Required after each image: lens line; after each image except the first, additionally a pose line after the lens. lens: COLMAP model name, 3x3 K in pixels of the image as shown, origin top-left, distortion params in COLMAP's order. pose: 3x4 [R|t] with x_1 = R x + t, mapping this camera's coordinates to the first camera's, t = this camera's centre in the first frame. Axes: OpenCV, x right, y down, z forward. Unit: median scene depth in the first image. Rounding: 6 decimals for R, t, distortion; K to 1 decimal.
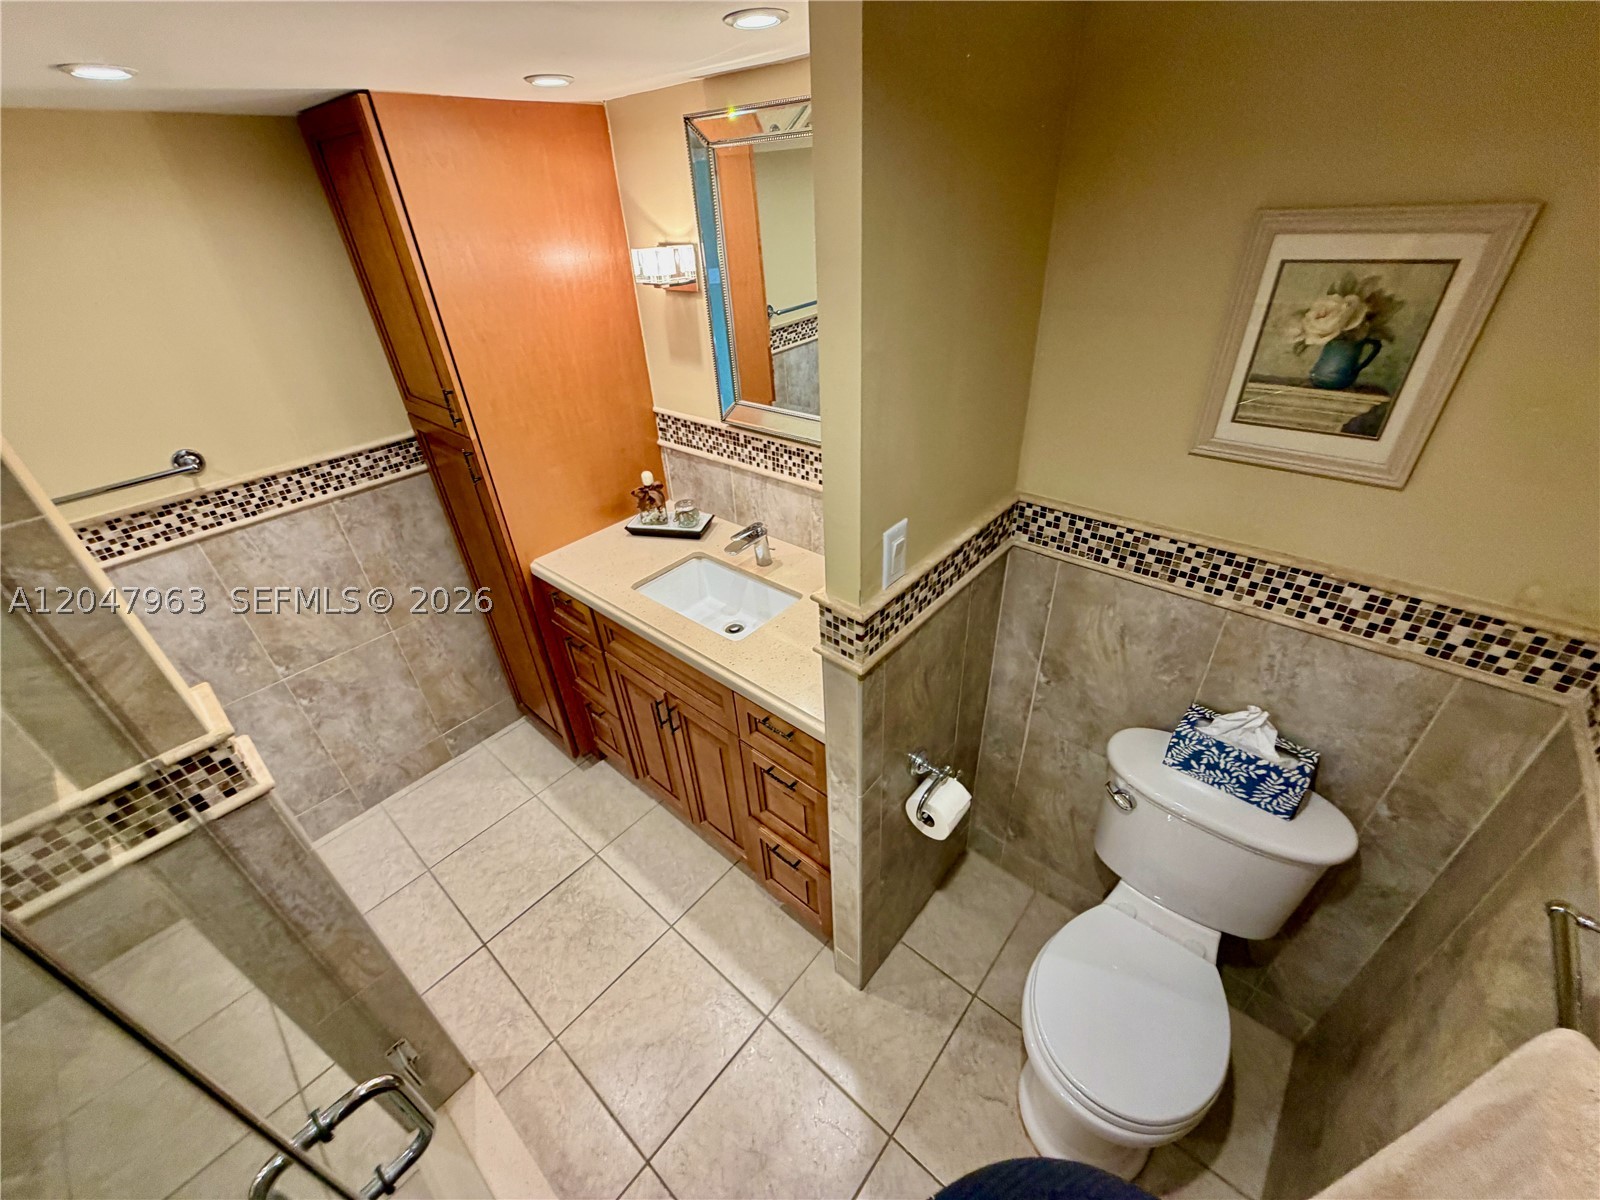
lens RADIAL K [[638.2, 0, 803.2], [0, 638.2, 598.3], [0, 0, 1]] dist [0.001471, -0.000242]
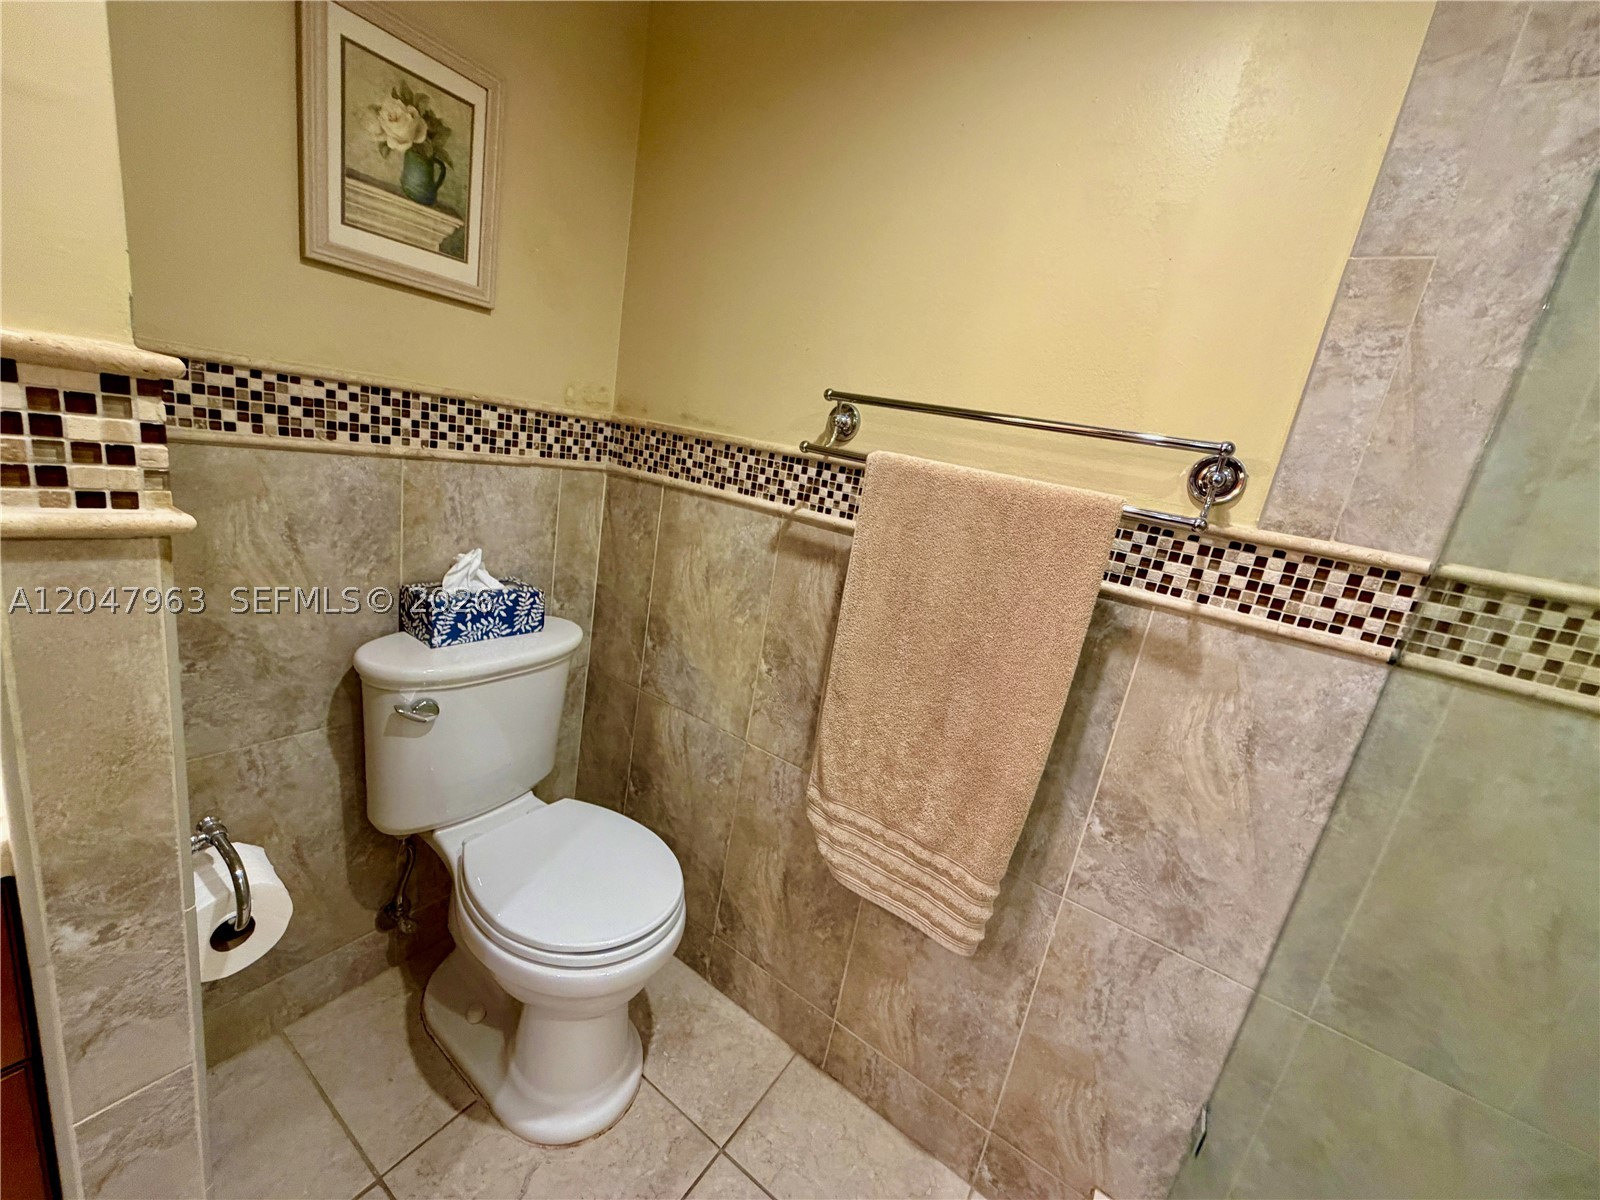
lens RADIAL K [[638.2, 0, 800.1], [0, 638.2, 592.6], [0, 0, 1]] dist [0.001471, -0.000242]
pose [[-0.128803, -0.210760, 0.969015, -0.364169], [0.394878, 0.885444, 0.245071, 0.202228], [-0.909660, 0.414209, -0.030824, 0.621793]]
